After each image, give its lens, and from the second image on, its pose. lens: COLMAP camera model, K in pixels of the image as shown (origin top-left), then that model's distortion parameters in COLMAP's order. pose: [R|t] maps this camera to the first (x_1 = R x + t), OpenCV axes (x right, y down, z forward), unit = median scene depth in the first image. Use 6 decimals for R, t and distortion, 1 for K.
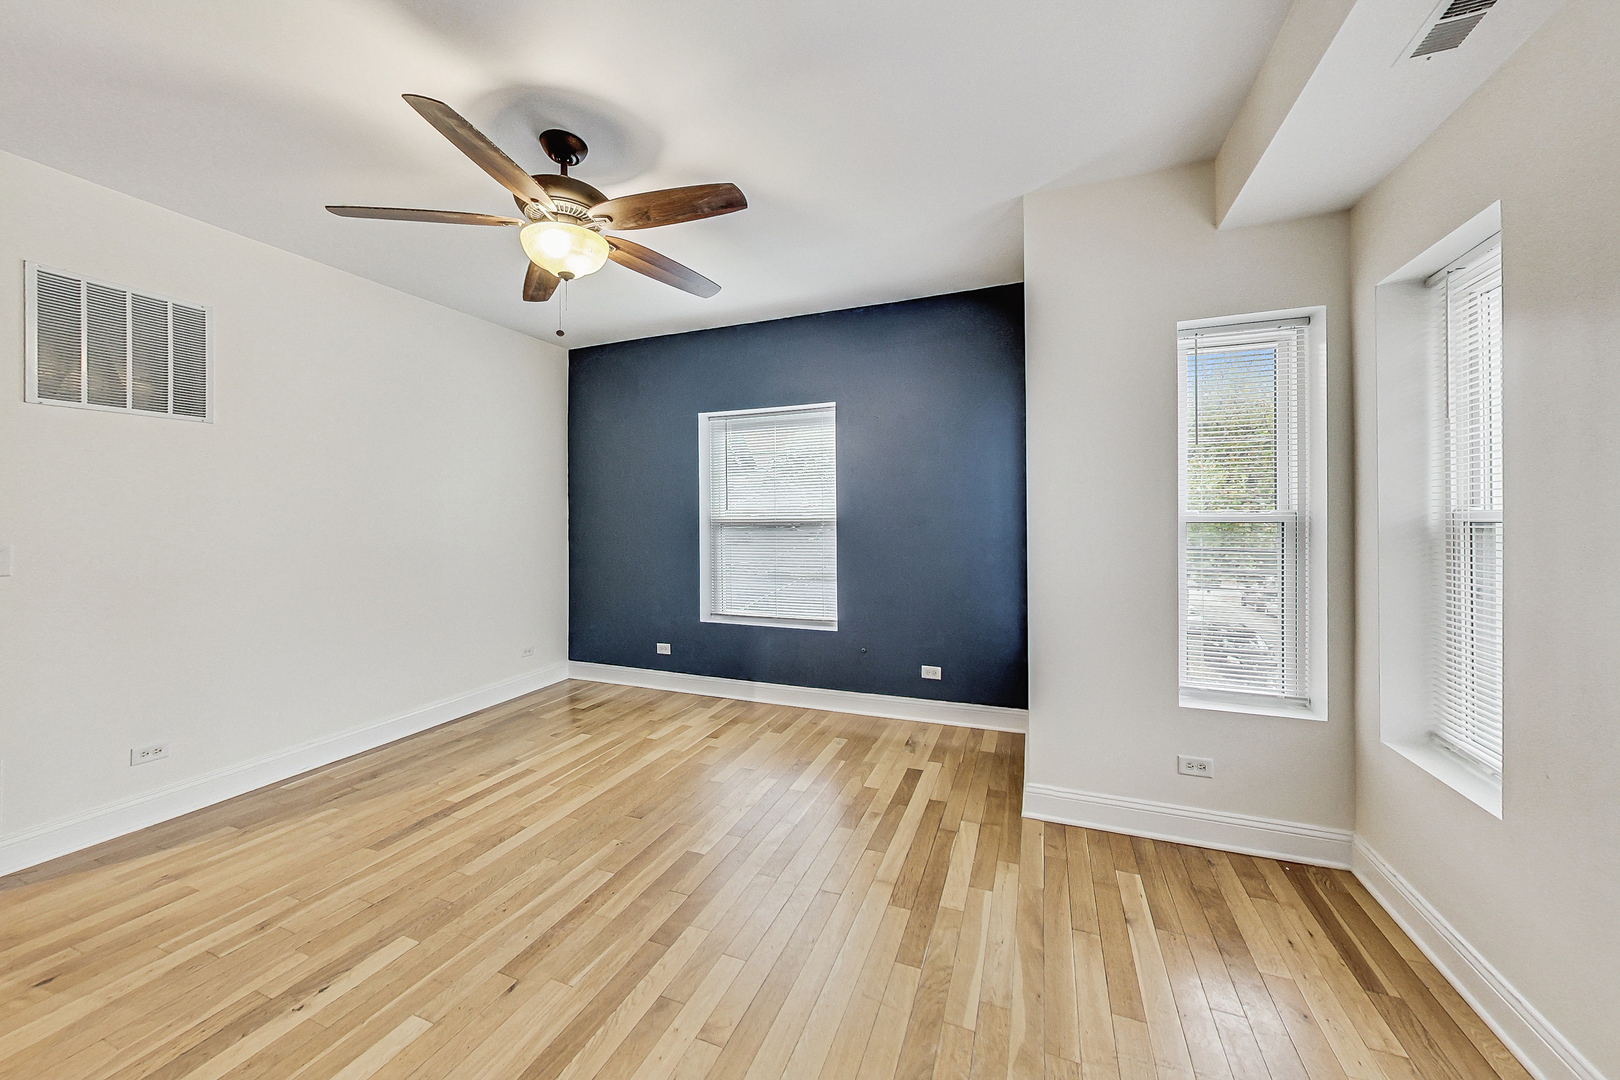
lens RADIAL K [[584.7, 0, 807.5], [0, 584.7, 522.8], [0, 0, 1]] dist [0.000753, 0.000248]
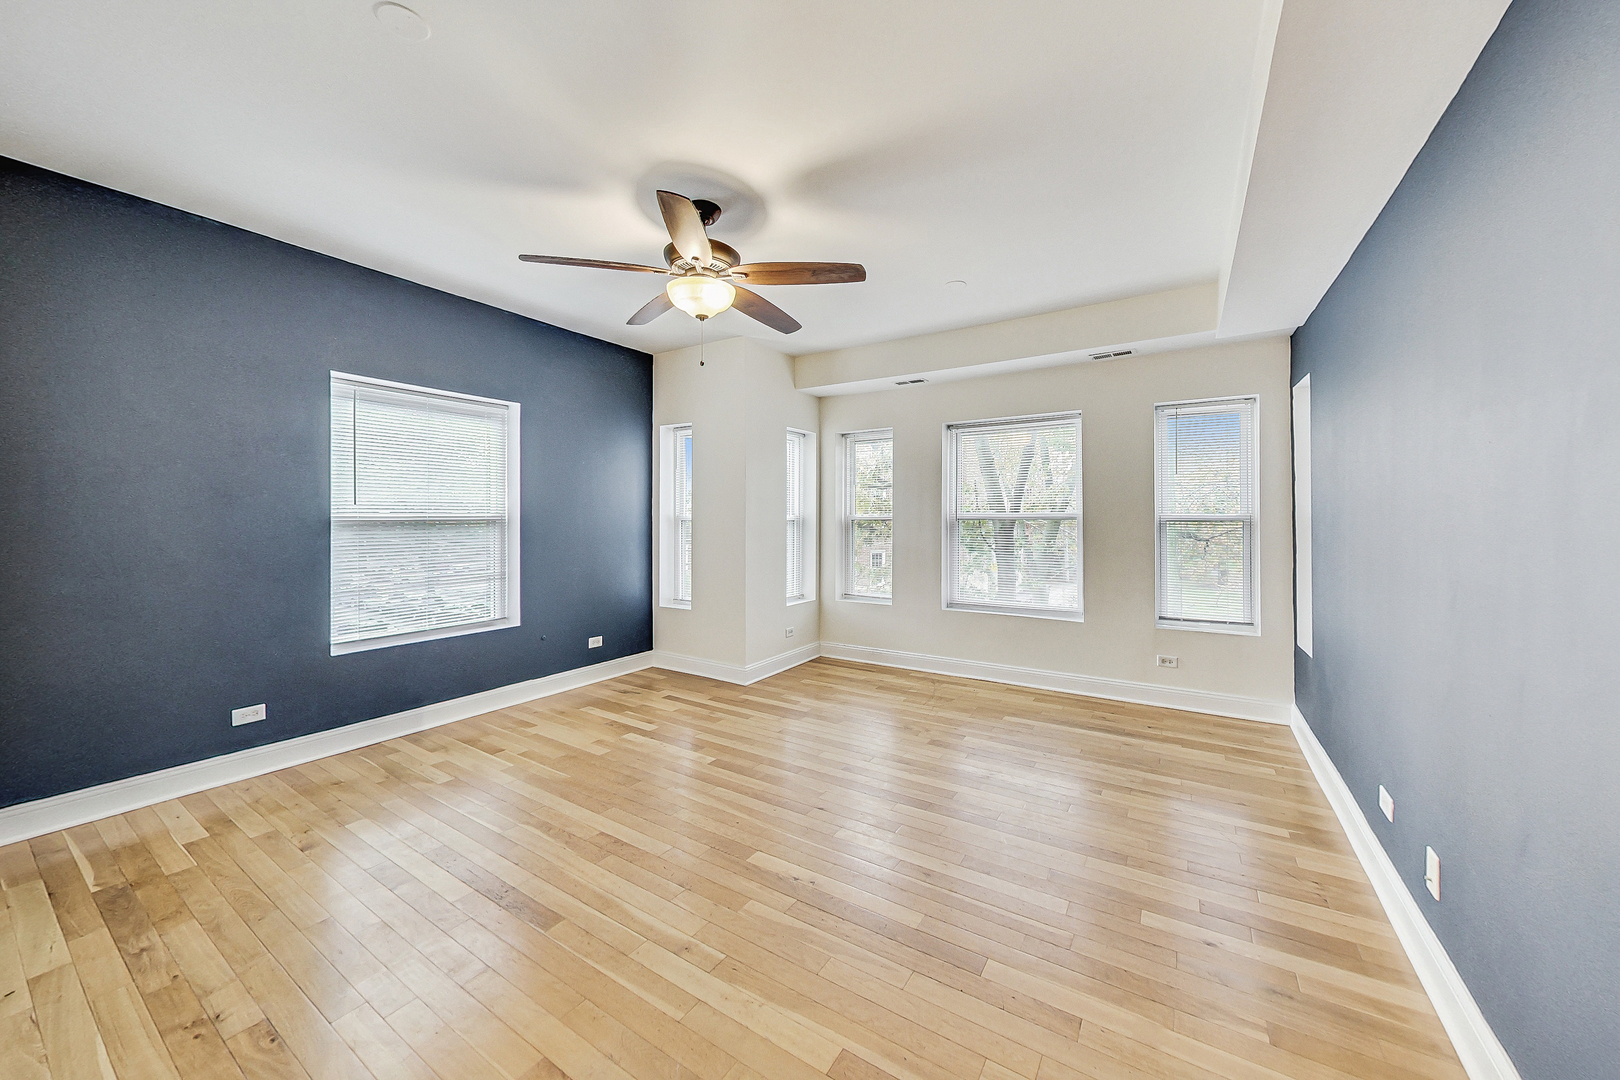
lens RADIAL K [[584.7, 0, 810.7], [0, 584.7, 524.7], [0, 0, 1]] dist [0.000753, 0.000248]
pose [[0.194399, -0.004105, 0.980914, -1.115570], [0.002762, 0.999990, 0.003638, 0.005924], [-0.980919, 0.002002, 0.194408, 0.383082]]
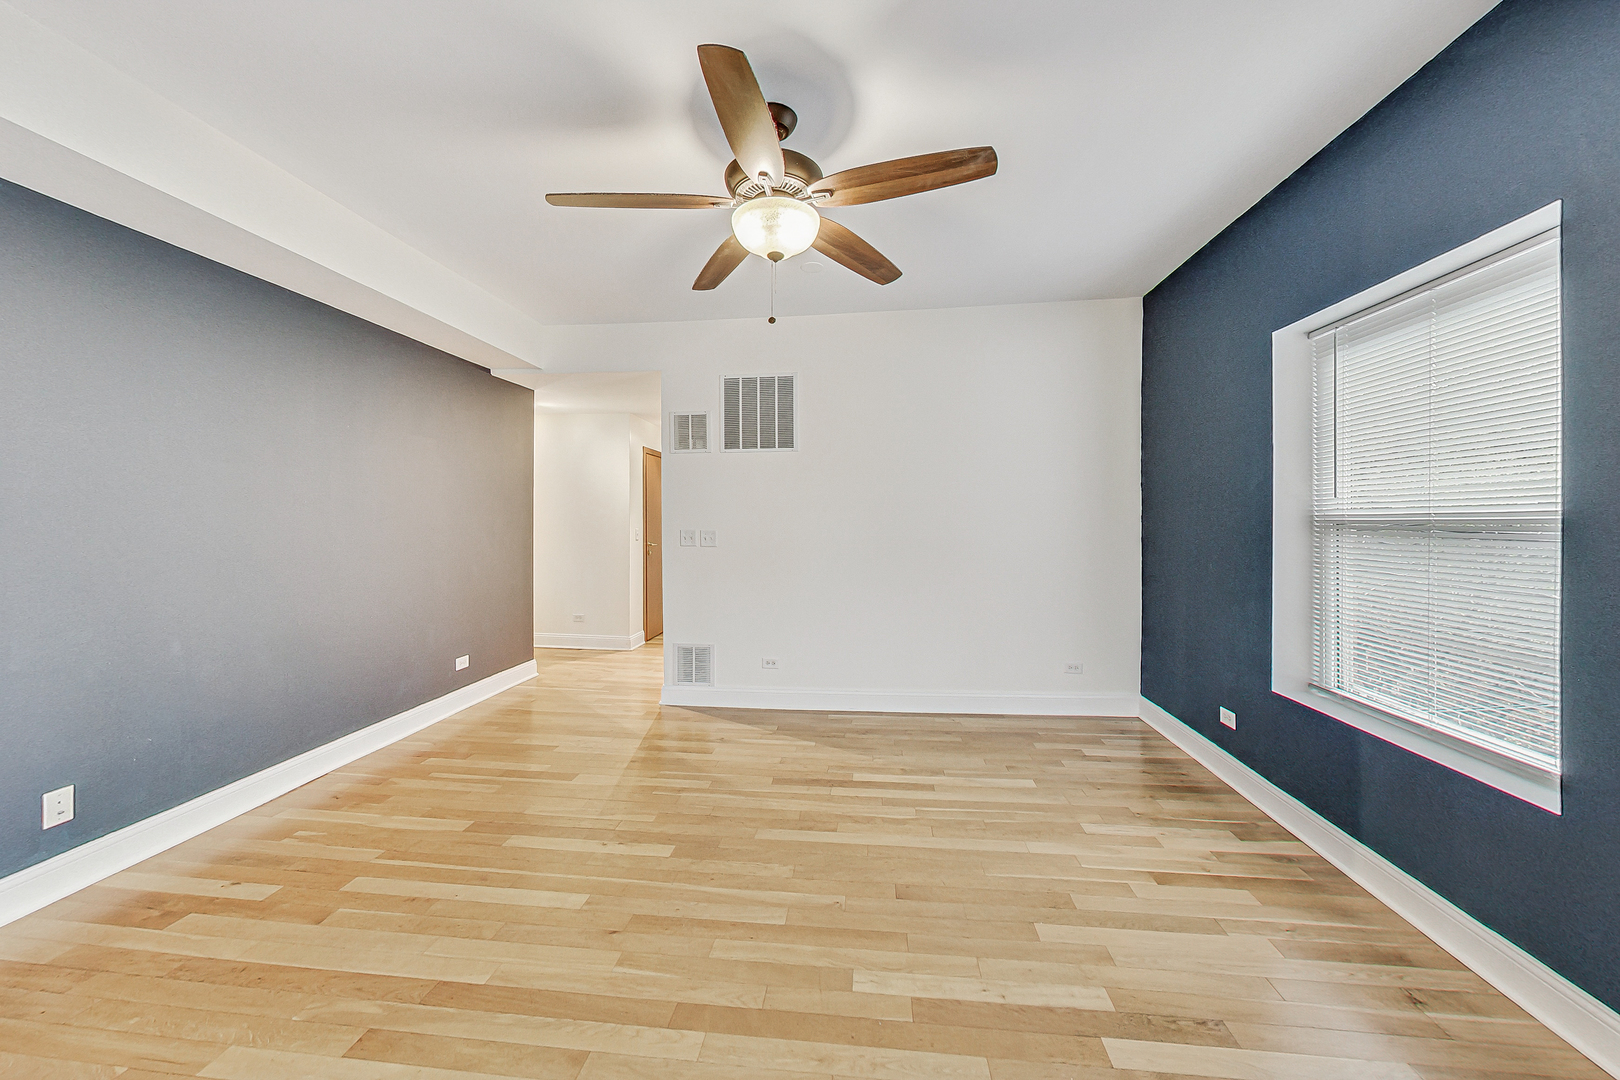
lens RADIAL K [[584.7, 0, 815.6], [0, 584.7, 523.8], [0, 0, 1]] dist [0.000753, 0.000248]
pose [[0.270853, 0.011449, -0.962553, 0.362992], [-0.003178, 0.999934, 0.011000, -0.003223], [0.962615, 0.000079, 0.270872, 0.573326]]
